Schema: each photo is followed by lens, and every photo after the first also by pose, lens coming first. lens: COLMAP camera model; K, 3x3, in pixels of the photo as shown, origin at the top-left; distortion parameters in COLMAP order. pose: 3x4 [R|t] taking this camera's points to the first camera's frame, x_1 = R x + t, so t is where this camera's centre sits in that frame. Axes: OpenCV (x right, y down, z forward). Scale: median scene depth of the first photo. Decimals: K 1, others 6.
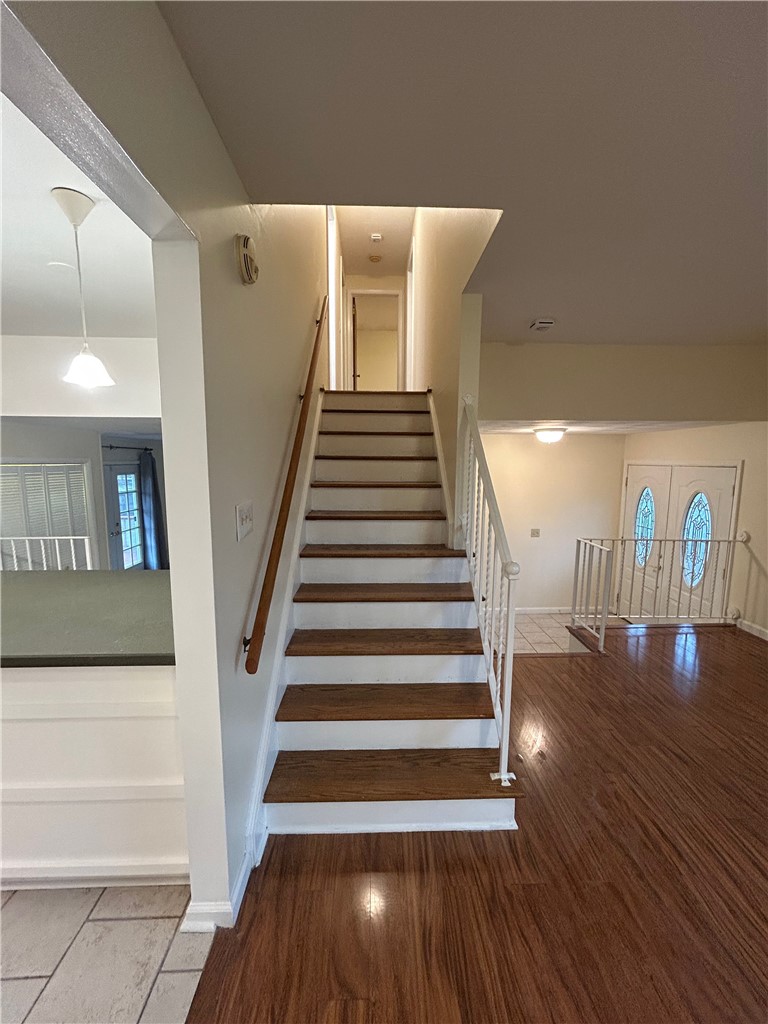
lens RADIAL K [[415.0, 0, 382.8], [0, 415.0, 513.3], [0, 0, 1]] dist [0.014053, 0.000104]
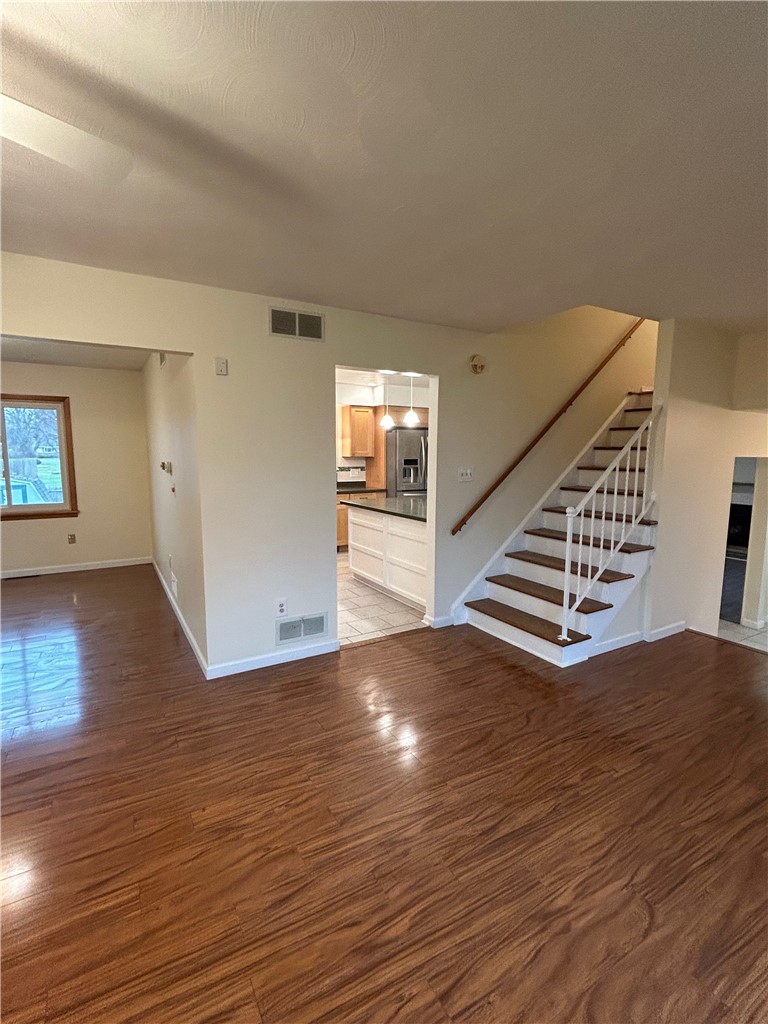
lens RADIAL K [[481.3, 0, 389.3], [0, 481.3, 515.0], [0, 0, 1]] dist [-0.002100, 0.001603]
pose [[0.487259, 0.111152, -0.866155, 0.517996], [-0.112912, 0.991559, 0.063726, 0.032184], [0.865927, 0.066748, 0.495696, -0.195682]]
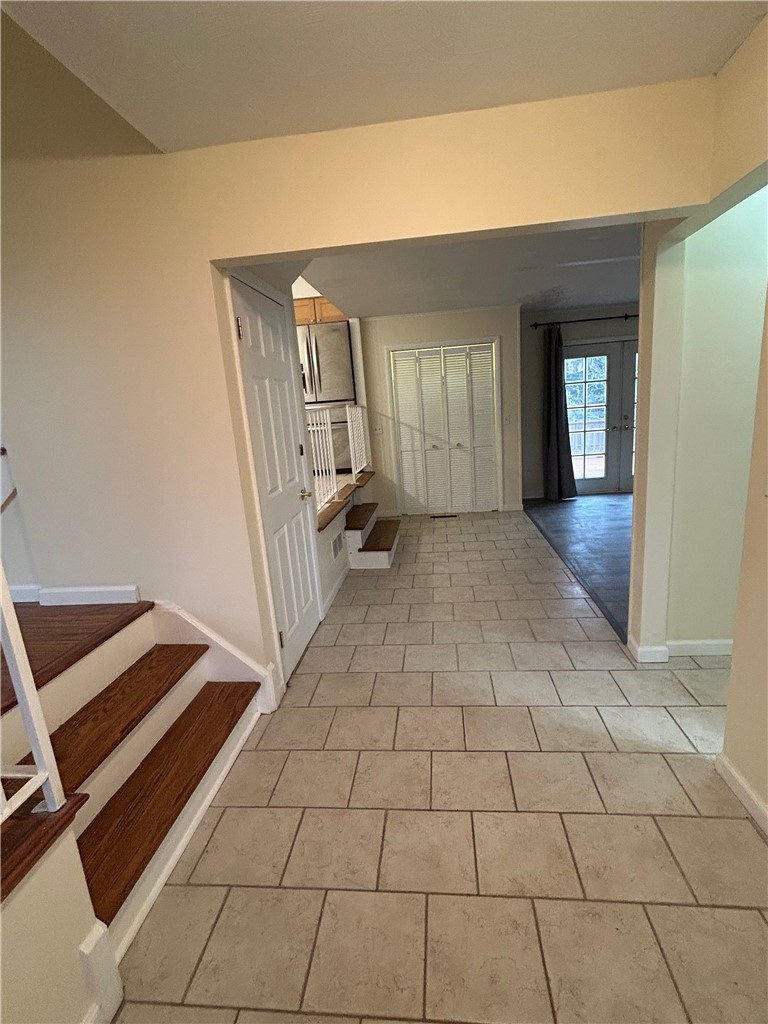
lens RADIAL K [[481.3, 0, 389.3], [0, 481.3, 515.0], [0, 0, 1]] dist [-0.002100, 0.001603]
pose [[-0.126896, 0.230667, -0.964723, 0.480628], [-0.052283, 0.969678, 0.238729, 0.016108], [0.990537, 0.080732, -0.110988, 0.879041]]
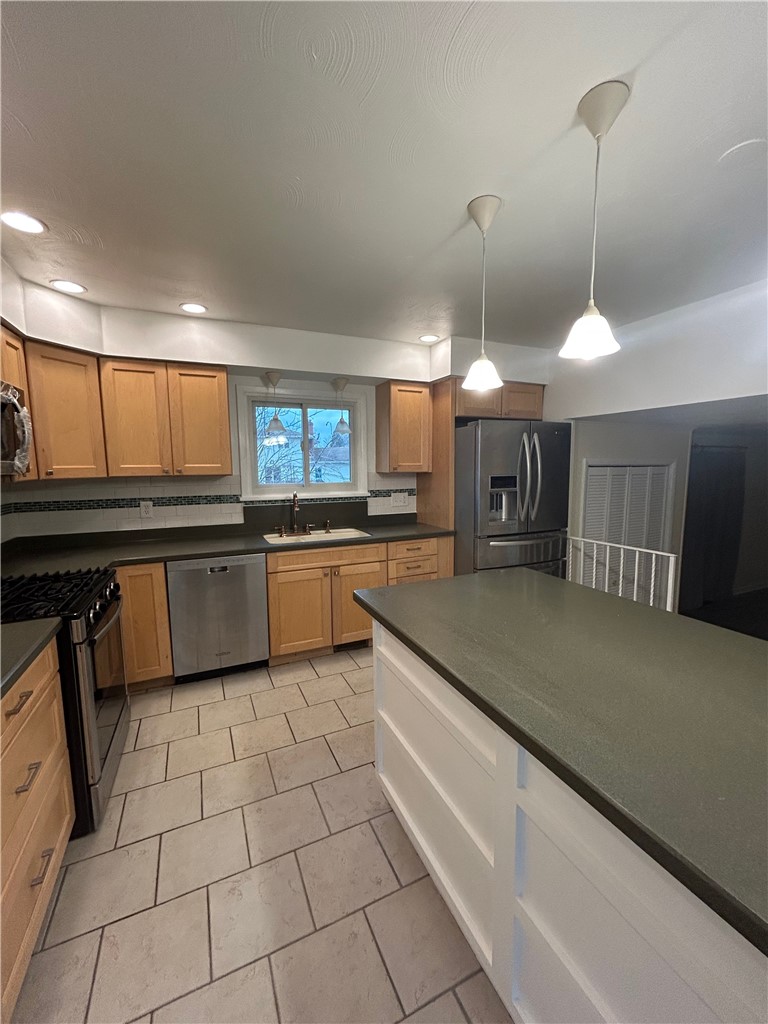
lens RADIAL K [[413.8, 0, 387.3], [0, 413.8, 511.8], [0, 0, 1]] dist [0.000094, 0.000079]
pose [[0.389206, 0.097271, -0.916000, -0.133970], [-0.107935, 0.992375, 0.059520, -0.009469], [0.914805, 0.075702, 0.396737, 0.116560]]
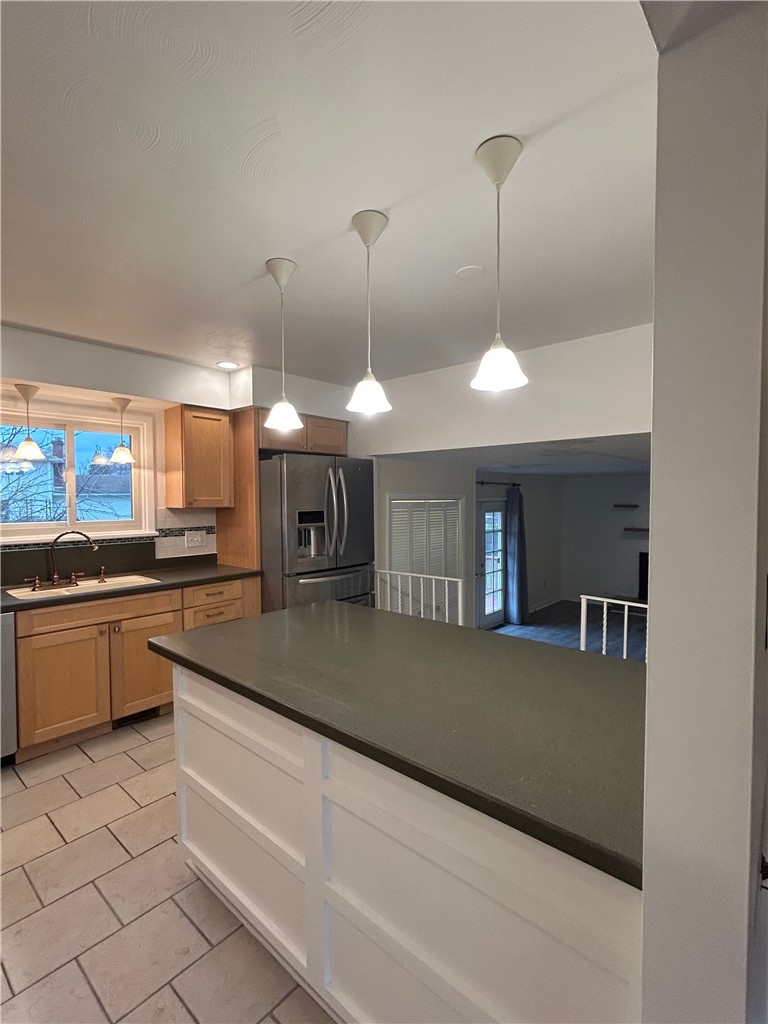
lens RADIAL K [[481.3, 0, 389.3], [0, 481.3, 515.0], [0, 0, 1]] dist [-0.002100, 0.001603]
pose [[0.733412, 0.018154, -0.679542, -0.077042], [-0.079211, 0.995116, -0.058906, -0.006160], [0.675153, 0.097030, 0.731268, 0.081202]]
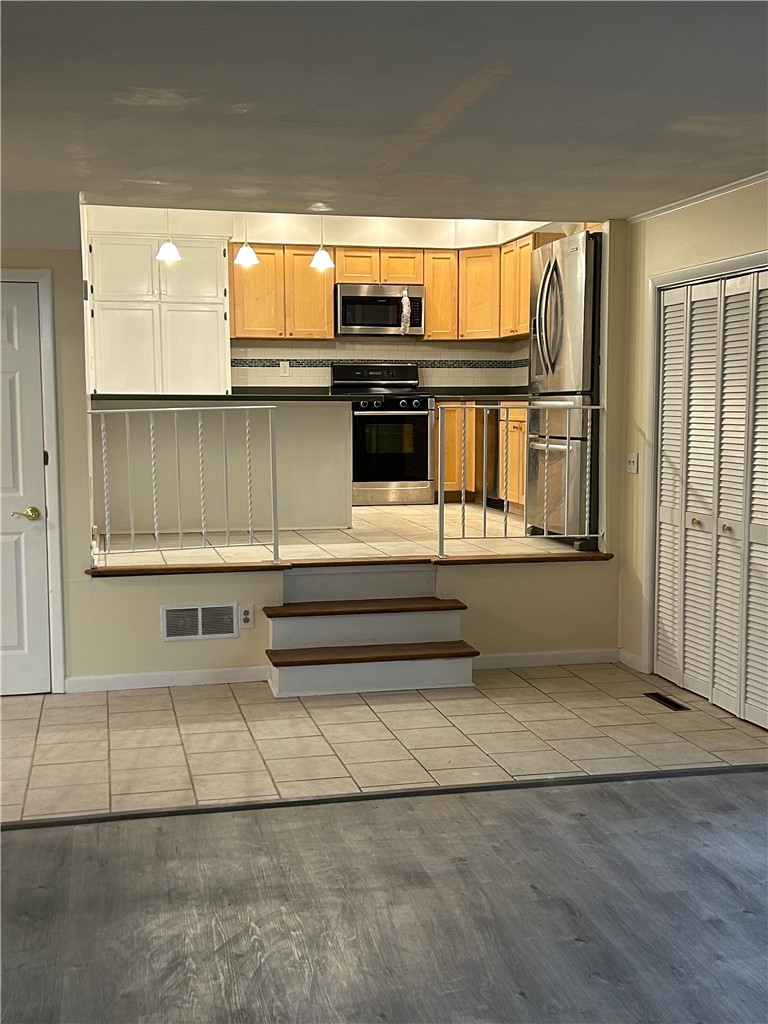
lens RADIAL K [[1179.8, 0, 384.0], [0, 1179.8, 512.0], [0, 0, 1]] dist [0.188184, 0.002548]
pose [[-0.978874, 0.018657, -0.203612, -0.162547], [-0.025826, 0.976571, 0.213641, -0.113853], [0.202828, 0.214386, -0.955458, 1.846418]]
